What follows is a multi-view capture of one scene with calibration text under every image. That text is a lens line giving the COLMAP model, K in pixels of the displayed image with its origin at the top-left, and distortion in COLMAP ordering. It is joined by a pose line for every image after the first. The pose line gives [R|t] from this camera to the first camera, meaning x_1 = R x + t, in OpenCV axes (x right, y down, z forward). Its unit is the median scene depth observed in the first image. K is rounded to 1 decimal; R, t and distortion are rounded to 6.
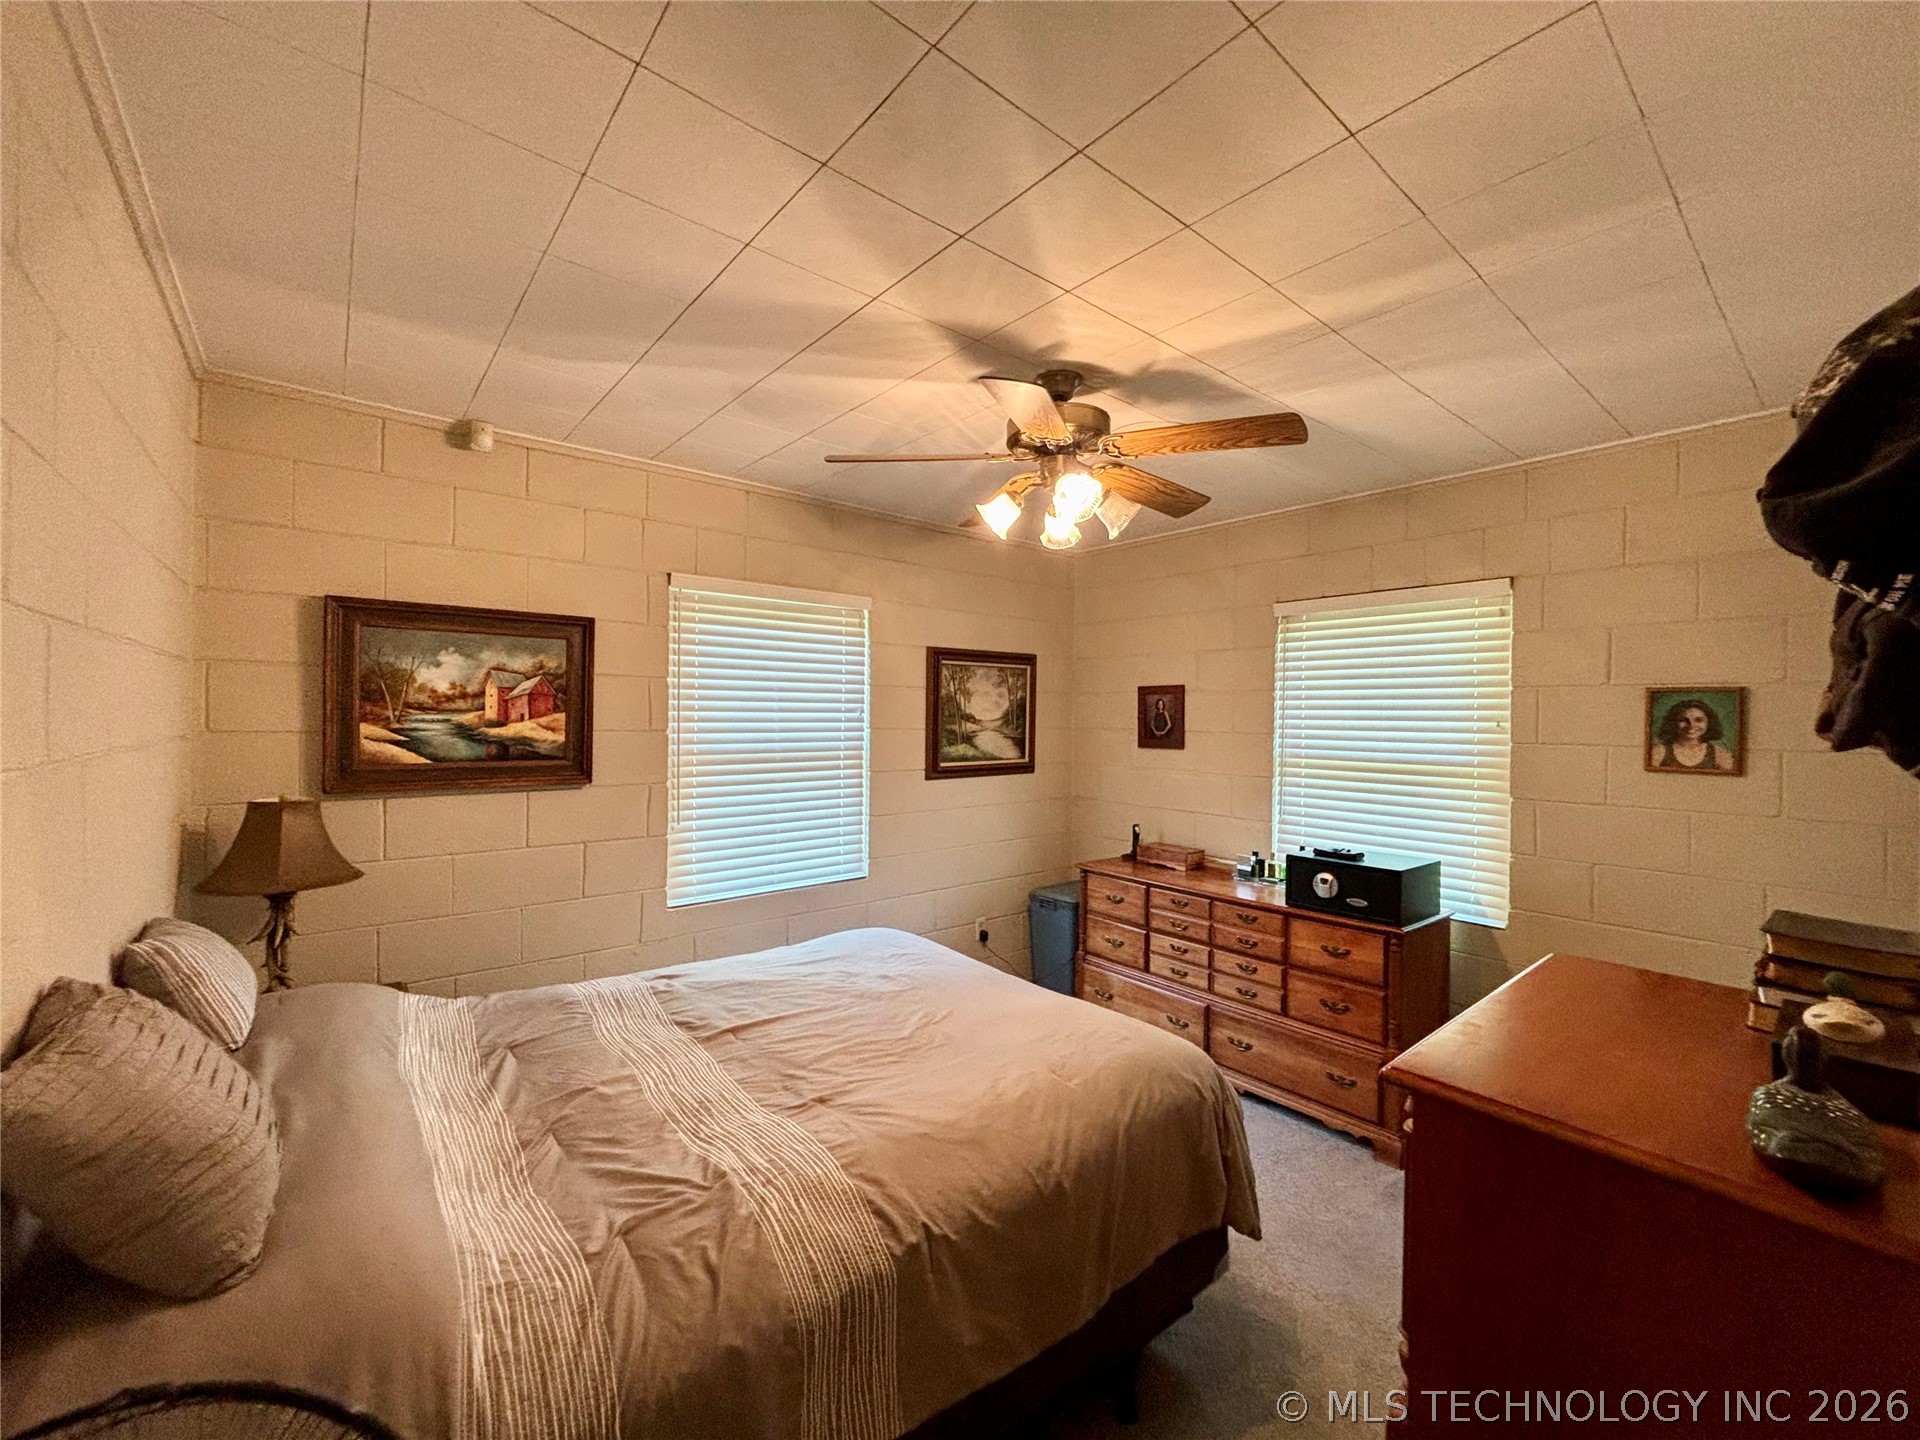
lens RADIAL K [[770.7, 0, 960.0], [0, 770.7, 720.0], [0, 0, 1]] dist [0.001593, -0.000053]
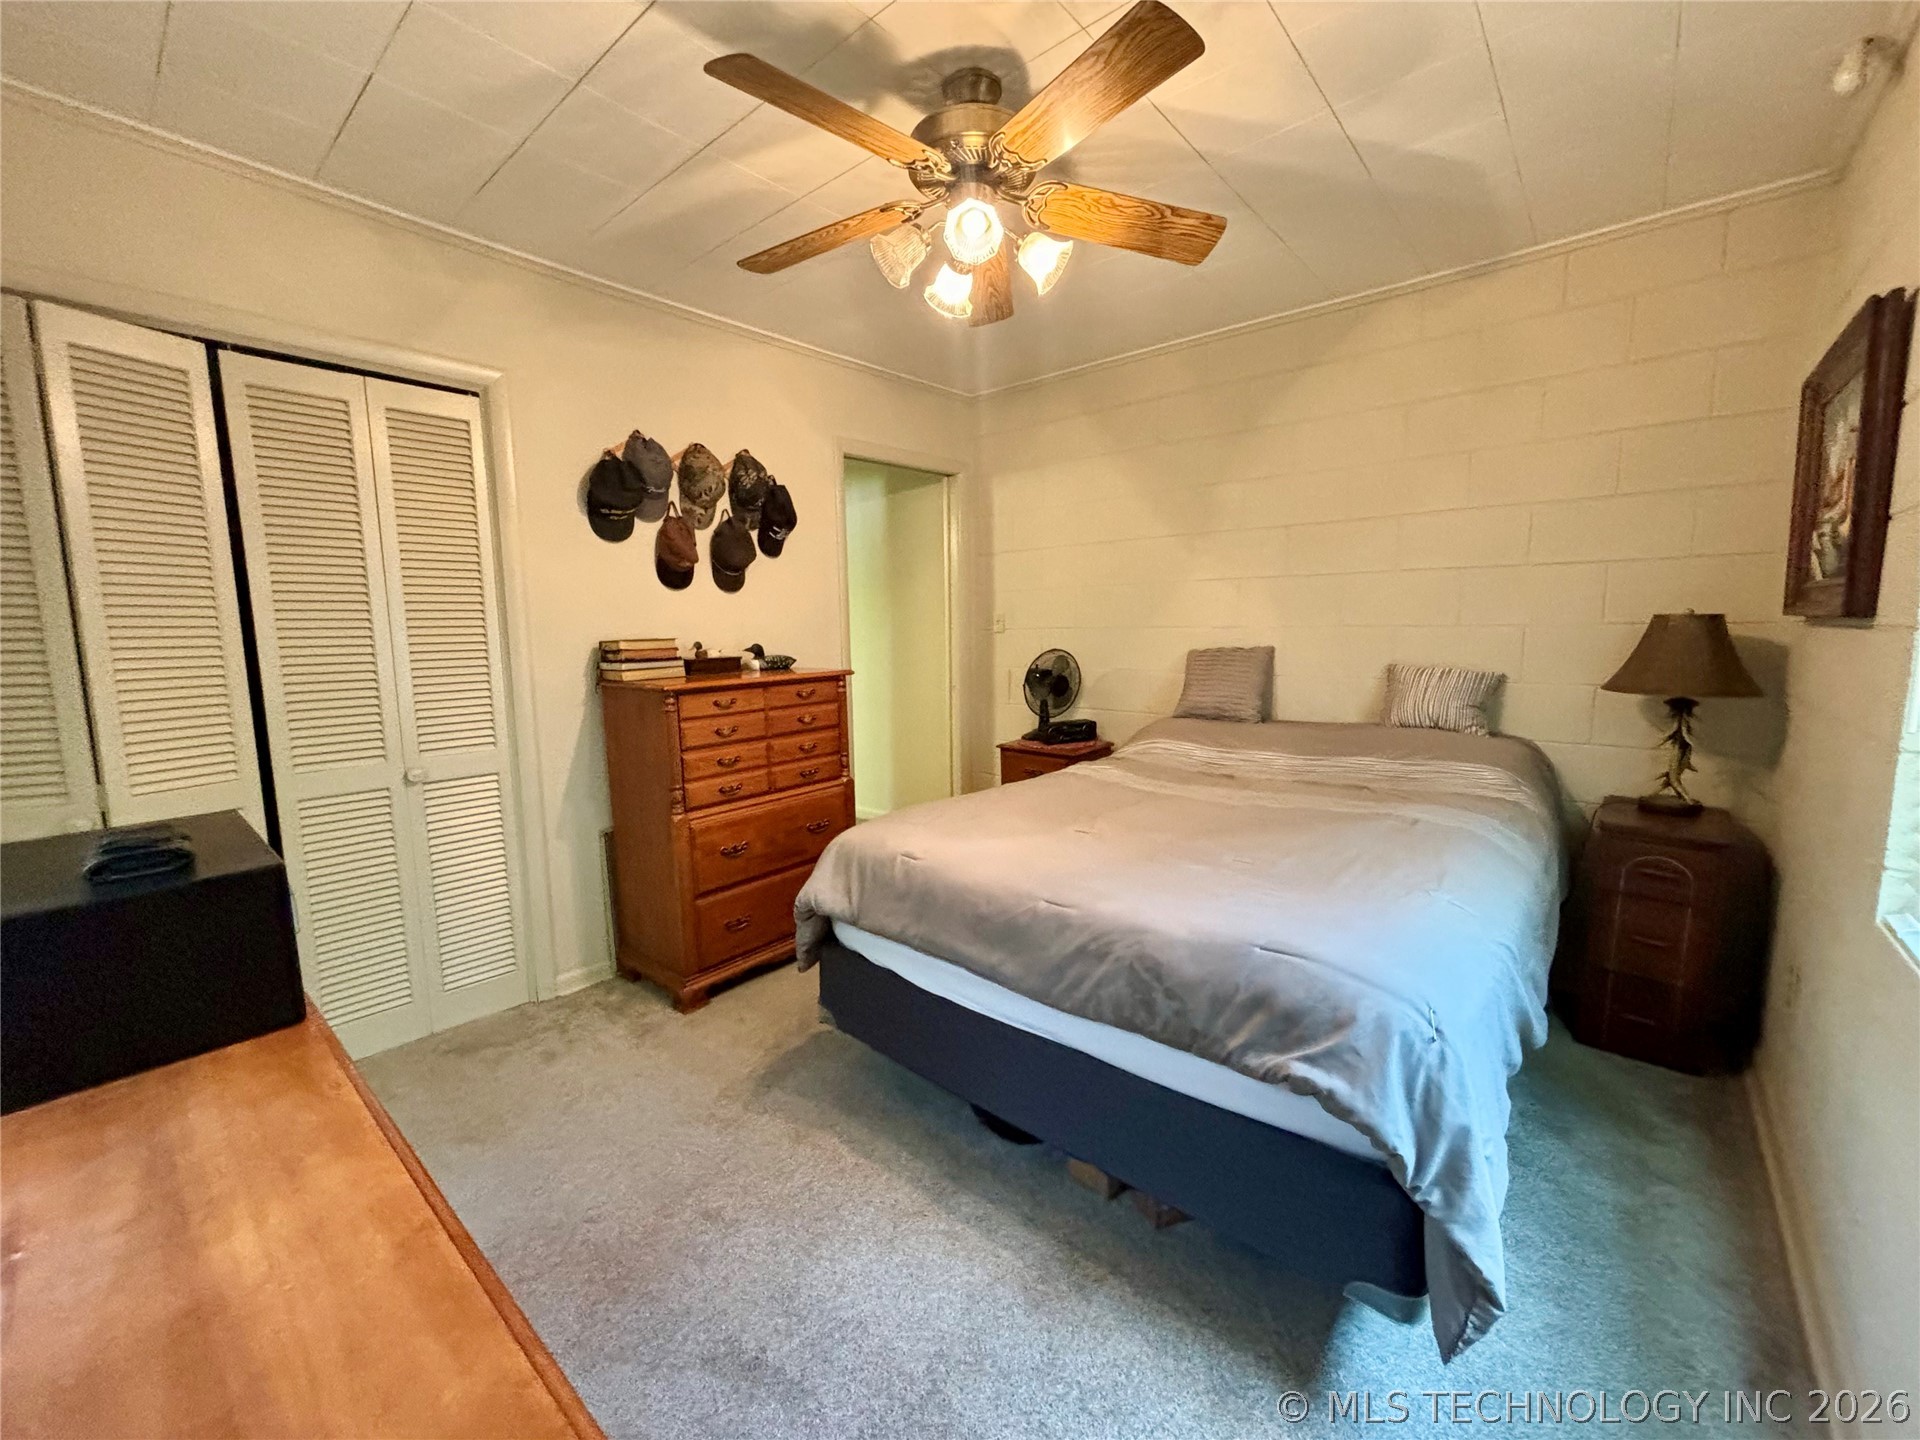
lens RADIAL K [[770.7, 0, 960.0], [0, 770.7, 720.0], [0, 0, 1]] dist [0.001593, -0.000053]
pose [[-0.987627, 0.021704, -0.155314, 0.224966], [0.001472, 0.991617, 0.129207, 0.082038], [0.156816, 0.127380, -0.979379, 1.476201]]
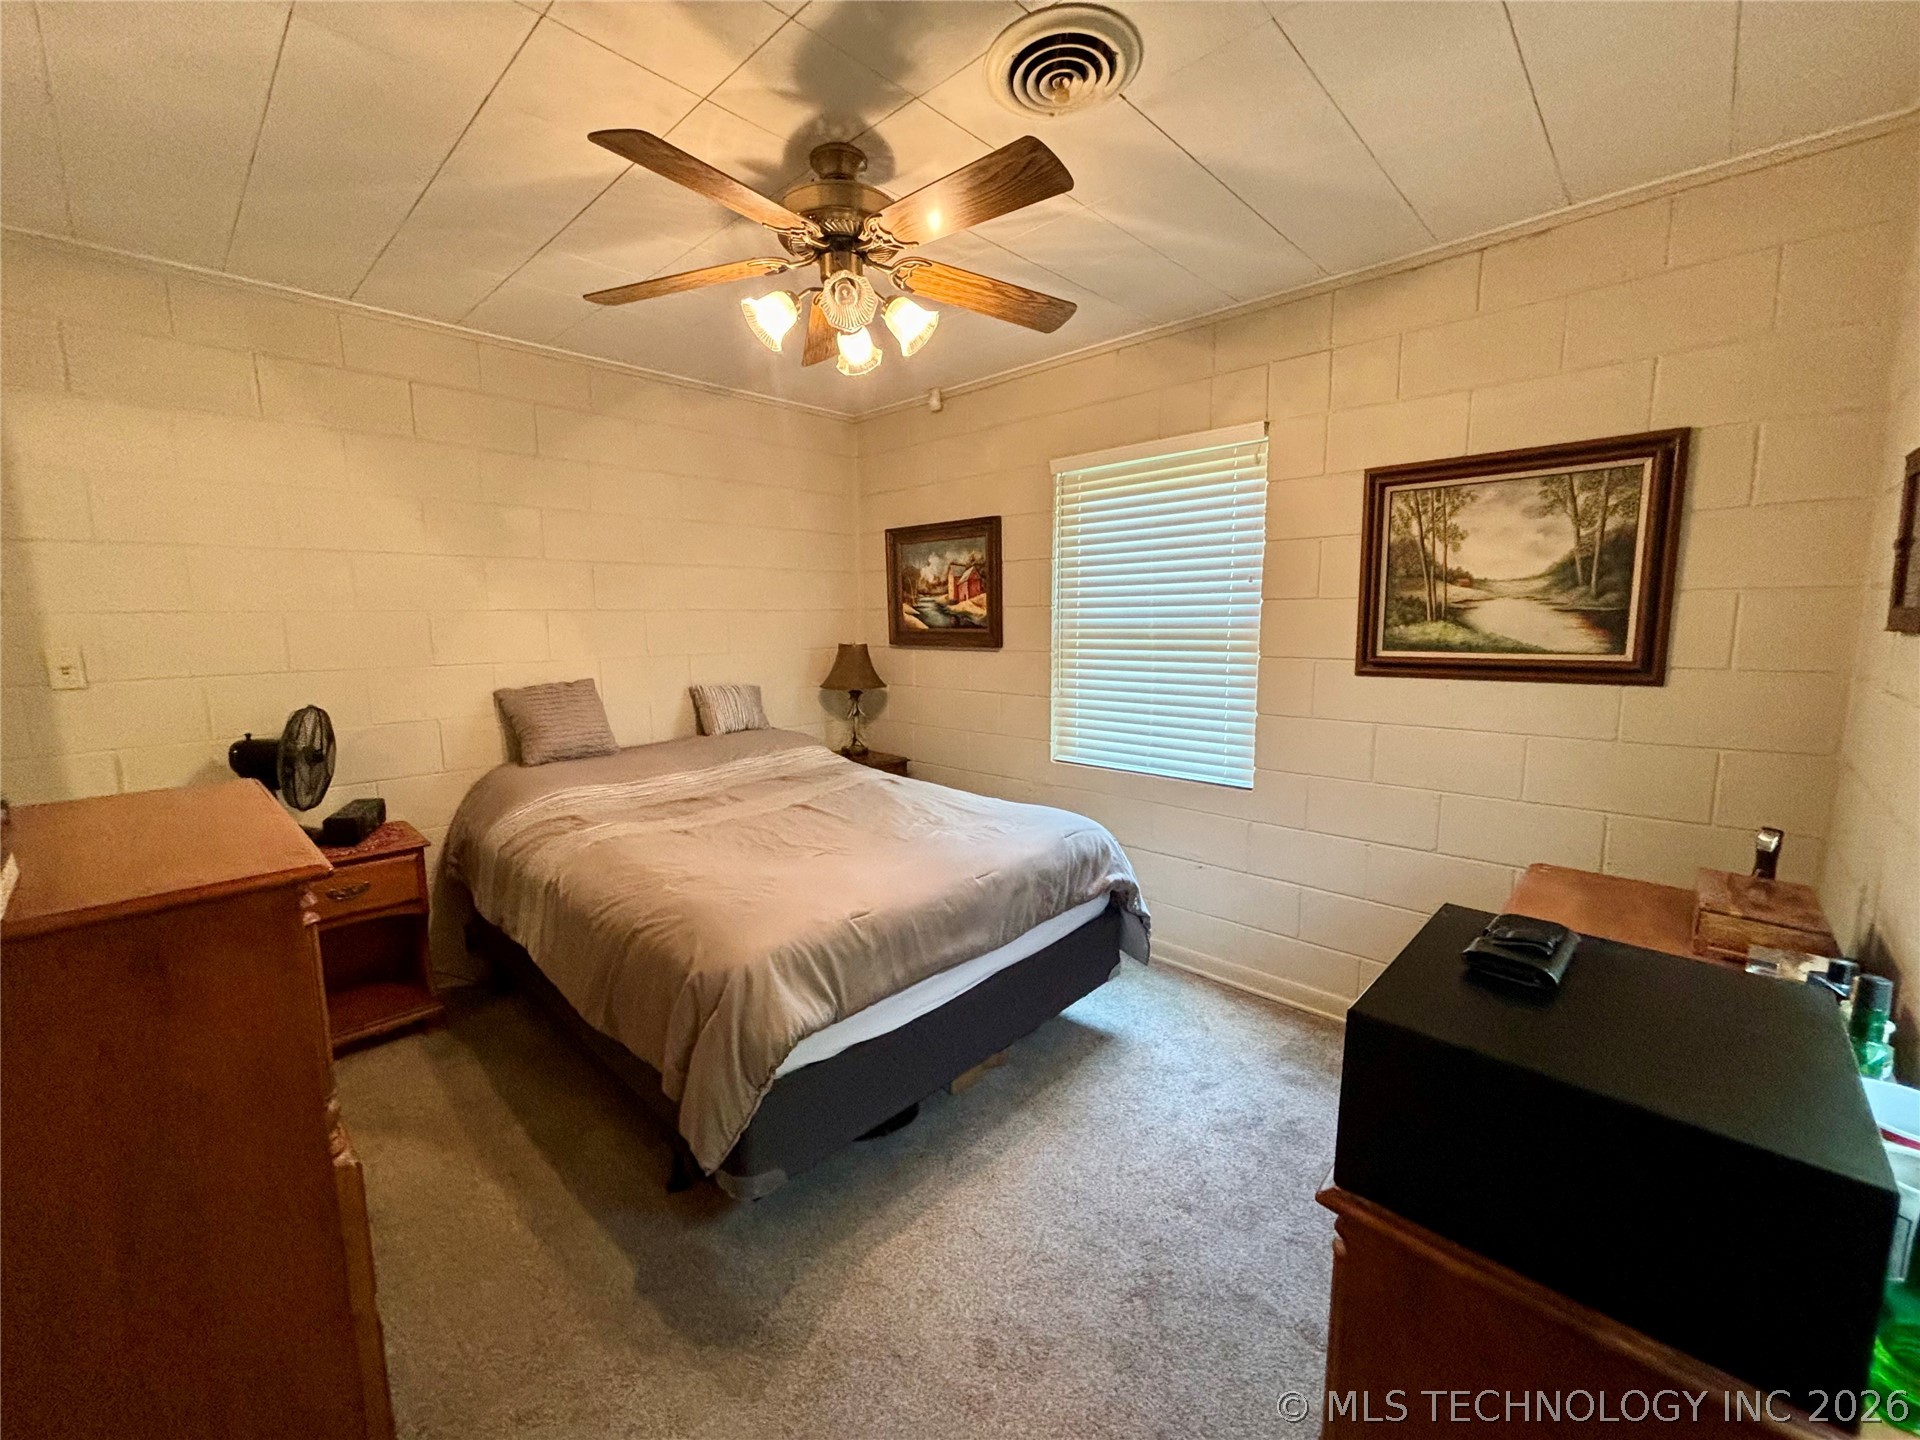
lens RADIAL K [[770.7, 0, 960.0], [0, 770.7, 720.0], [0, 0, 1]] dist [0.001593, -0.000053]
pose [[0.112775, 0.120179, -0.986326, 0.820745], [0.005672, 0.992565, 0.121587, 0.046165], [0.993604, -0.019306, 0.111255, 0.811695]]
